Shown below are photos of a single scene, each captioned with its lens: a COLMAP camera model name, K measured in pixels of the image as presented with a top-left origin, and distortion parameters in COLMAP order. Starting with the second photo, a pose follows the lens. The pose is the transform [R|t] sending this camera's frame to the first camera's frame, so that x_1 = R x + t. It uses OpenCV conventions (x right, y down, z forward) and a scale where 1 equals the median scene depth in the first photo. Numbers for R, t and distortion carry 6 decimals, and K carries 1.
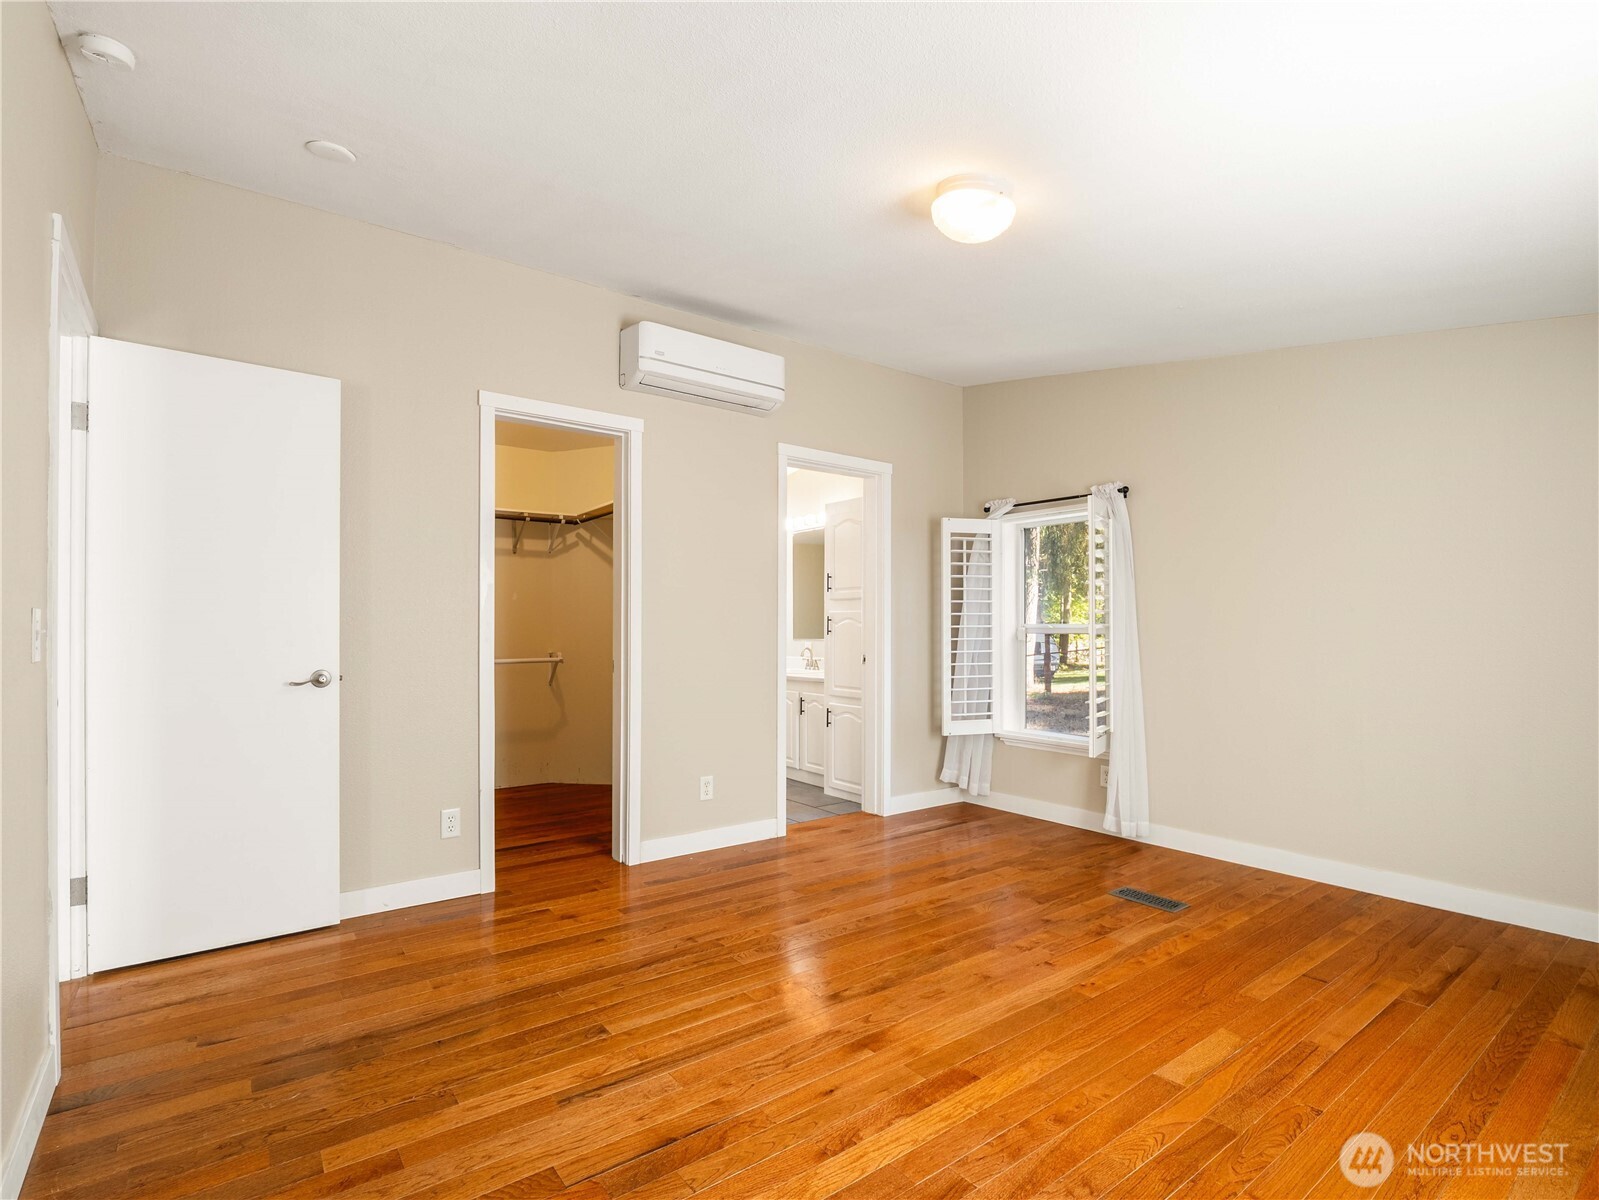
lens RADIAL K [[774.2, 0, 787.9], [0, 774.2, 607.1], [0, 0, 1]] dist [-0.002884, -0.000955]
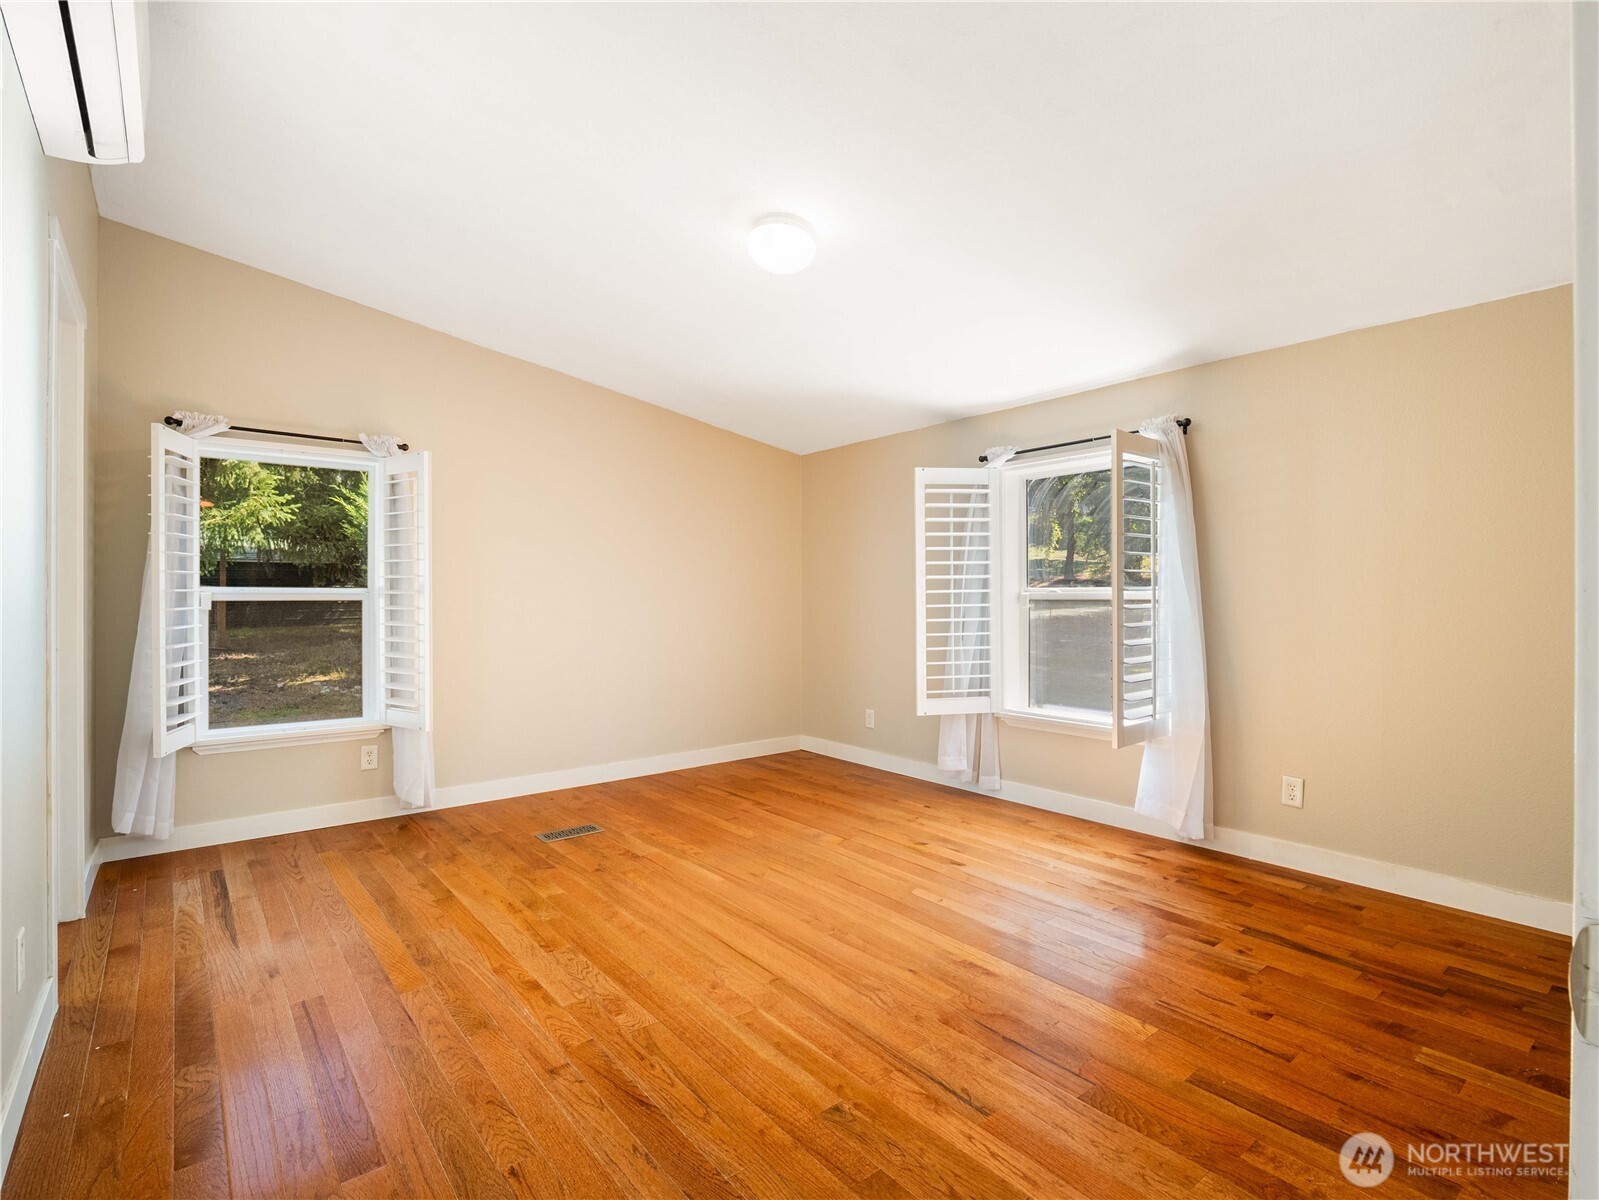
lens RADIAL K [[774.2, 0, 787.9], [0, 774.2, 607.1], [0, 0, 1]] dist [-0.002884, -0.000955]
pose [[-0.029347, -0.014379, 0.999466, -0.679606], [-0.029714, 0.999467, 0.013506, 0.021731], [-0.999128, -0.029301, -0.029758, 0.730480]]
